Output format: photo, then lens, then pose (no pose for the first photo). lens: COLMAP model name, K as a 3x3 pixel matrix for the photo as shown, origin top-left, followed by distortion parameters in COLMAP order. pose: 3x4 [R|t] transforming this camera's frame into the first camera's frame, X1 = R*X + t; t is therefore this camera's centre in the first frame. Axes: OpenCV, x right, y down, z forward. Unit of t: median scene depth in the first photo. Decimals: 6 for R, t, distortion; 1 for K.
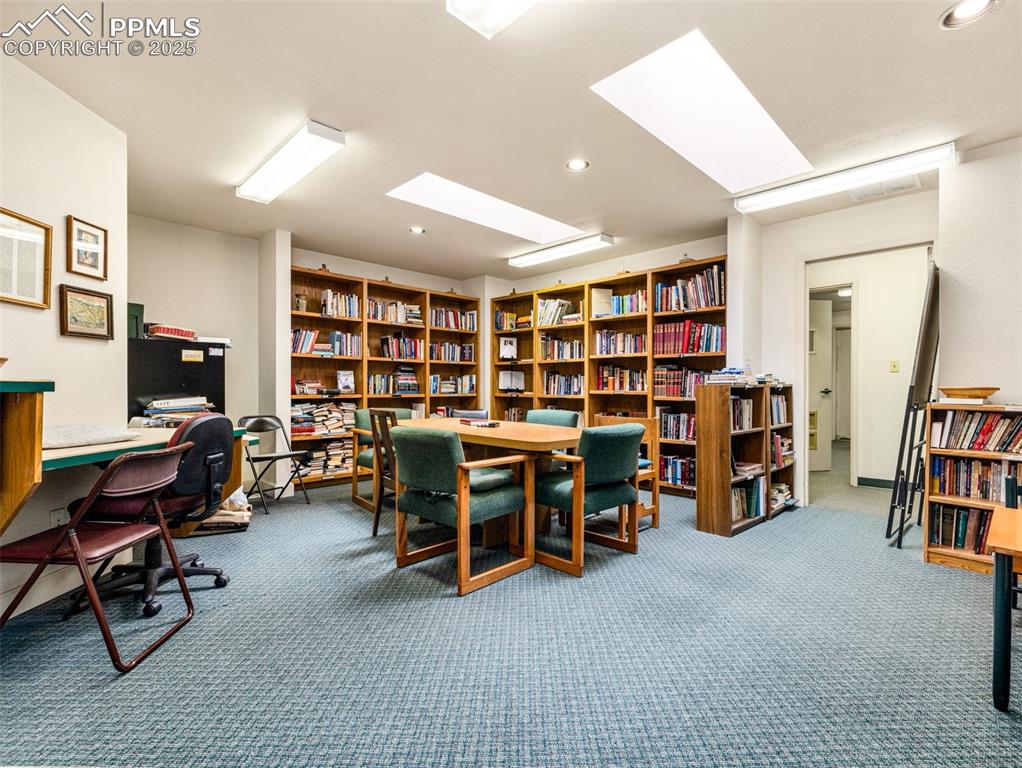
lens RADIAL K [[484.2, 0, 514.0], [0, 484.2, 378.7], [0, 0, 1]] dist [0.000657, -0.000149]
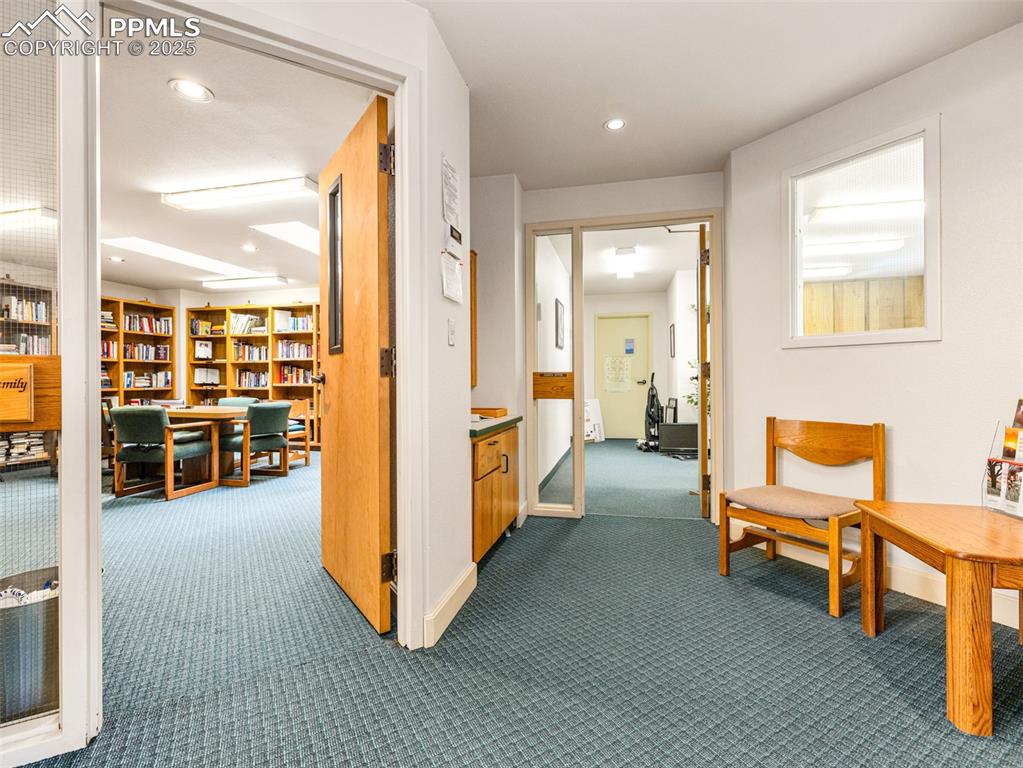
lens RADIAL K [[484.7, 0, 514.5], [0, 484.7, 378.7], [0, 0, 1]] dist [0.000657, -0.000149]
pose [[0.853102, -0.004215, 0.521727, 0.020827], [-0.003809, 0.999890, 0.014306, -0.011522], [-0.521730, -0.014192, 0.852993, -0.499135]]
